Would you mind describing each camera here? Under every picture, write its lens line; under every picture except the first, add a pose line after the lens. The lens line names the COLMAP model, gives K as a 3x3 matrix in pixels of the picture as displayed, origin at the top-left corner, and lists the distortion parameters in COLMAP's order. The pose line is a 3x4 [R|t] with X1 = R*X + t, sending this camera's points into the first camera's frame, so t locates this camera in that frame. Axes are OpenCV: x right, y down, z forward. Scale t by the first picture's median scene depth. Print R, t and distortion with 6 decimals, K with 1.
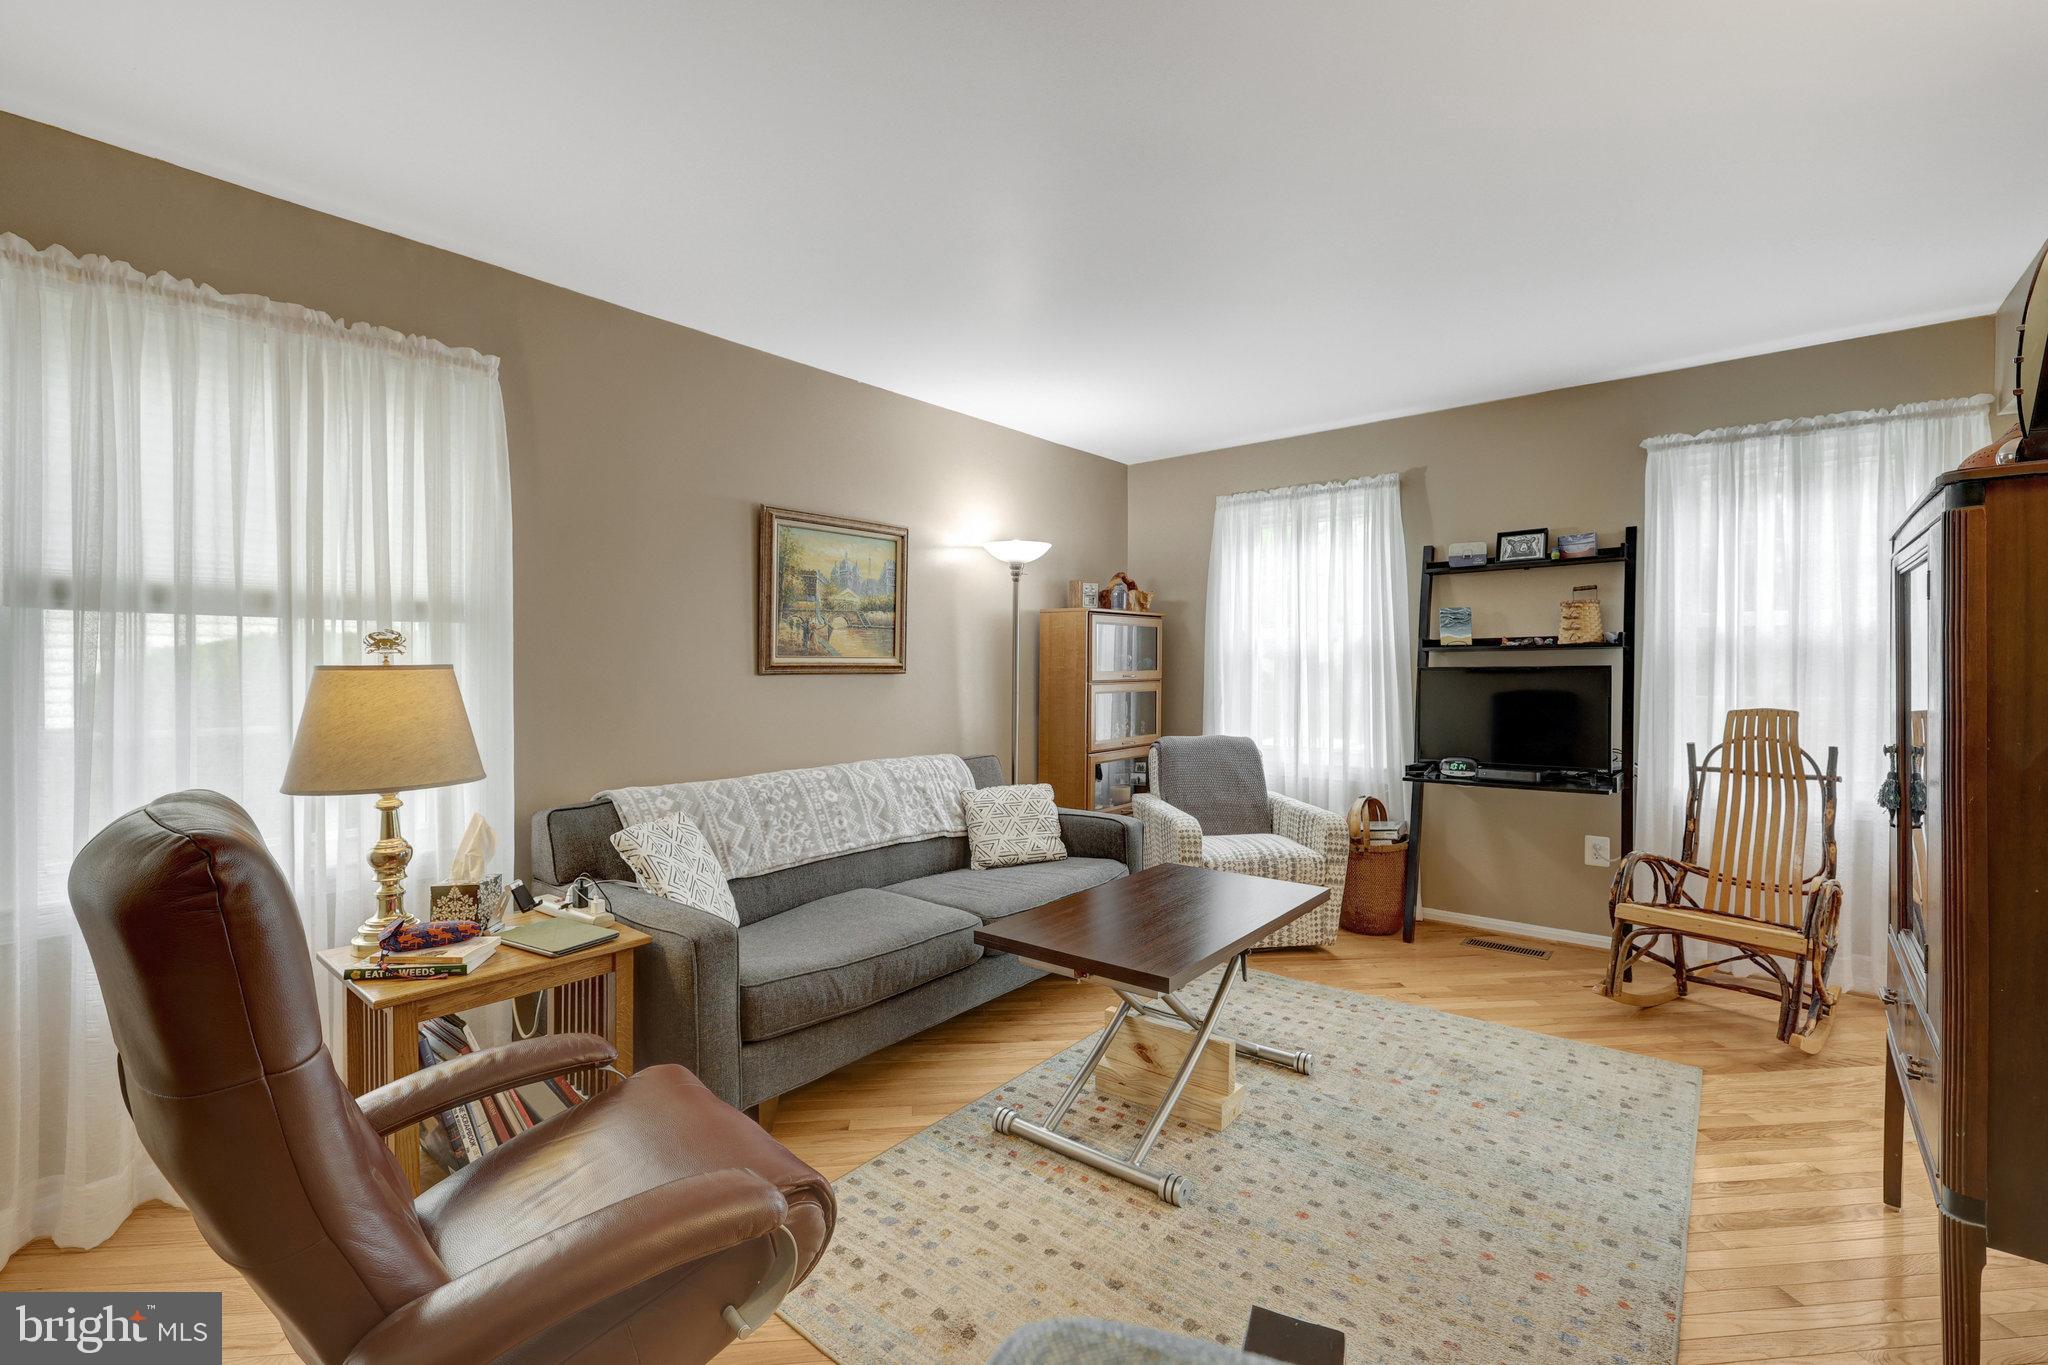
lens RADIAL K [[896.4, 0, 1021.2], [0, 896.4, 678.0], [0, 0, 1]] dist [-0.002146, -0.000132]
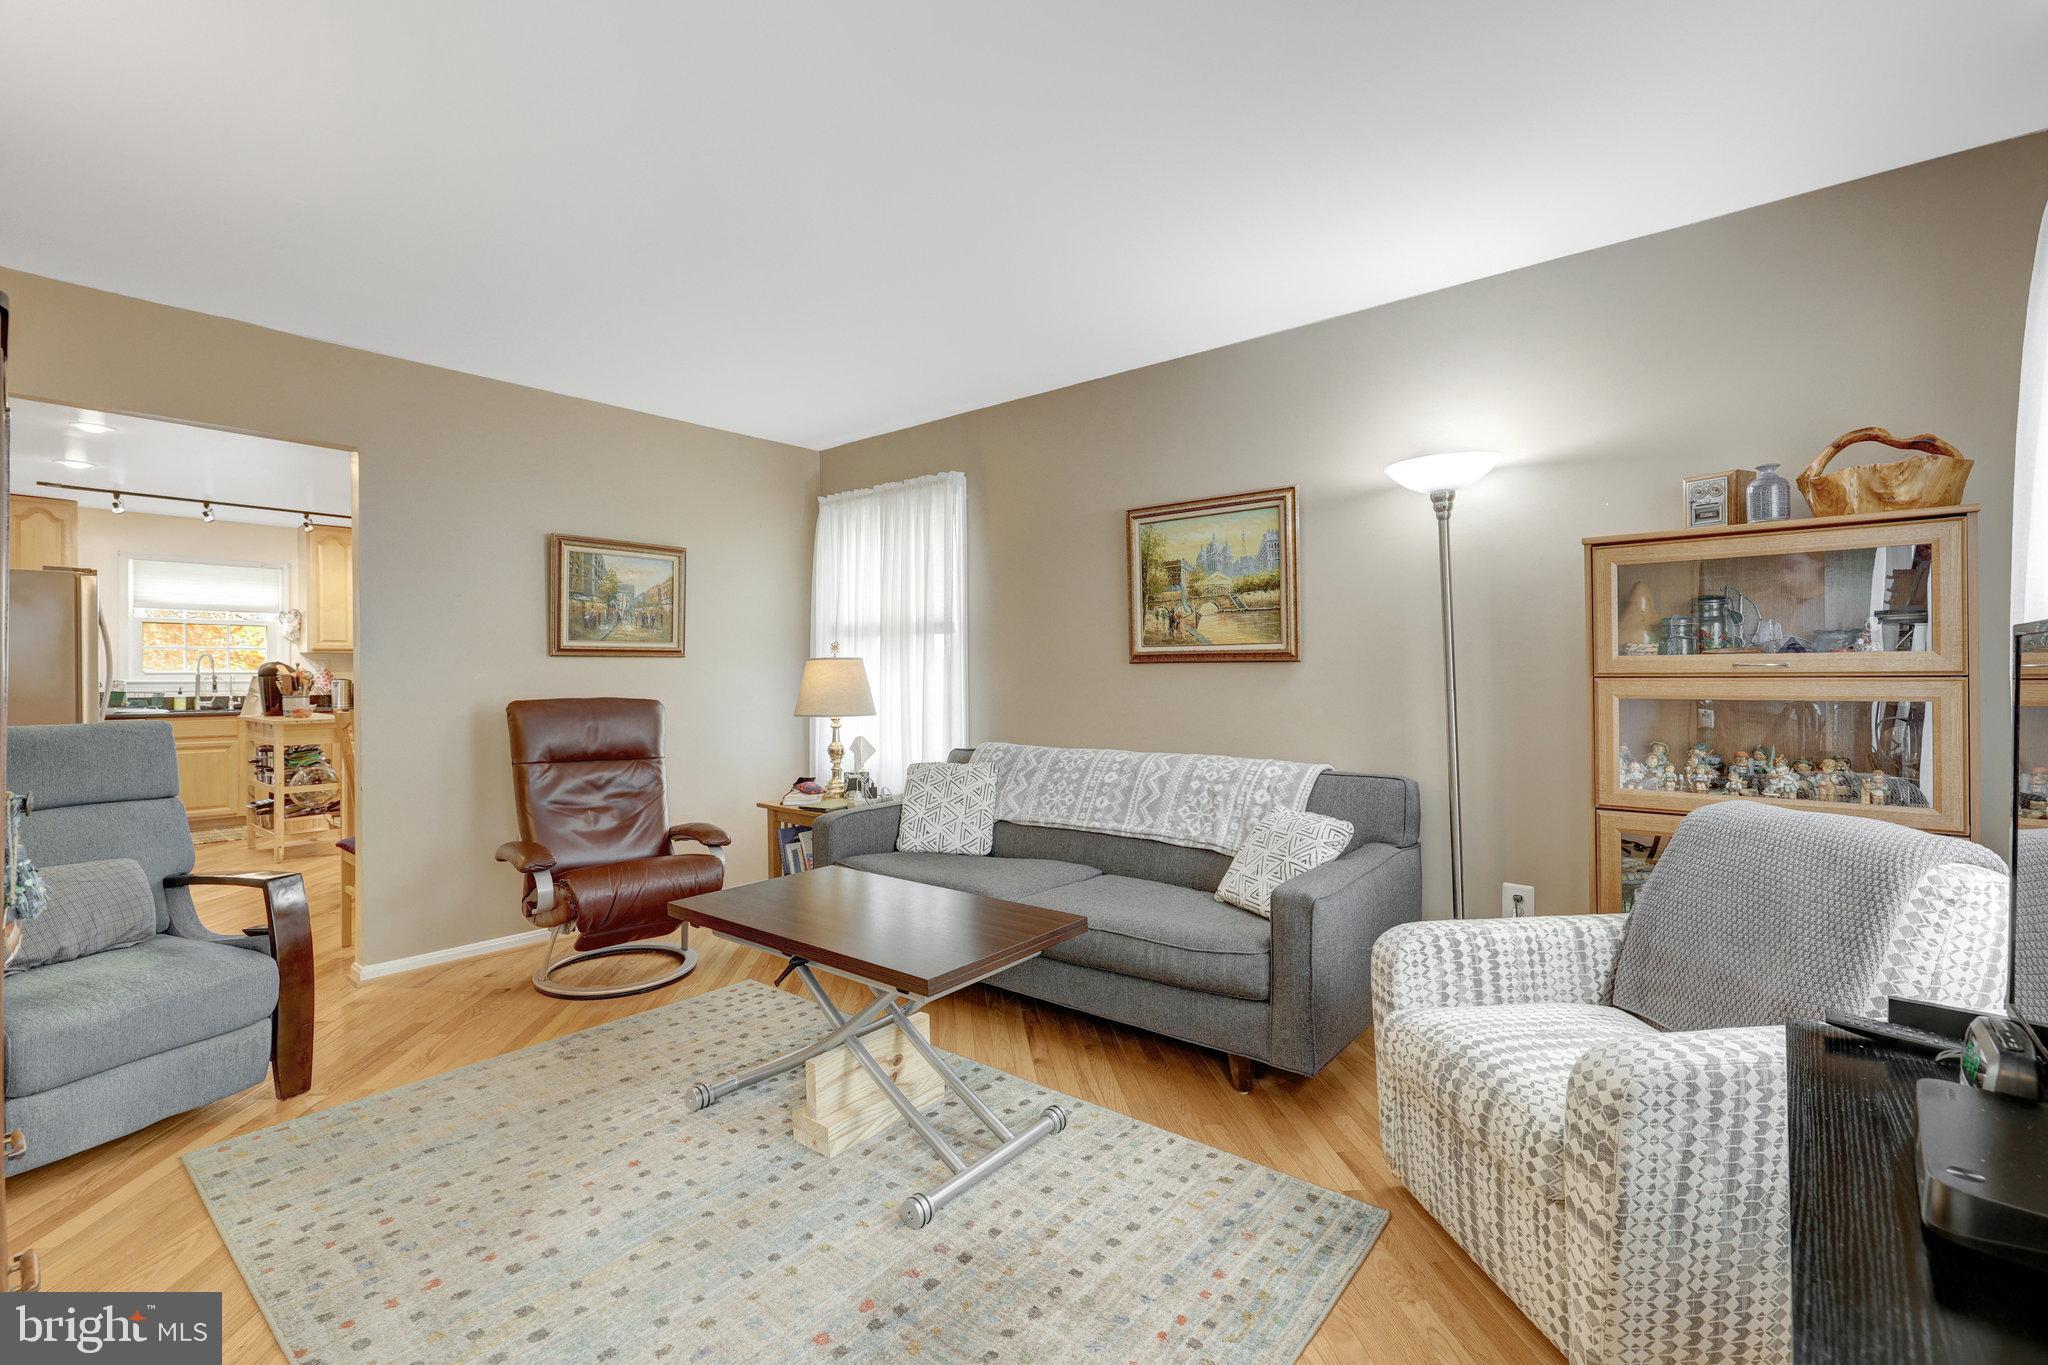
lens RADIAL K [[891.3, 0, 1013.0], [0, 891.3, 669.5], [0, 0, 1]] dist [0.001914, 0.000311]
pose [[-0.012520, 0.002022, -0.999920, 0.775539], [-0.006970, 0.999973, 0.002109, 0.002797], [0.999897, 0.006996, -0.012505, 0.825863]]
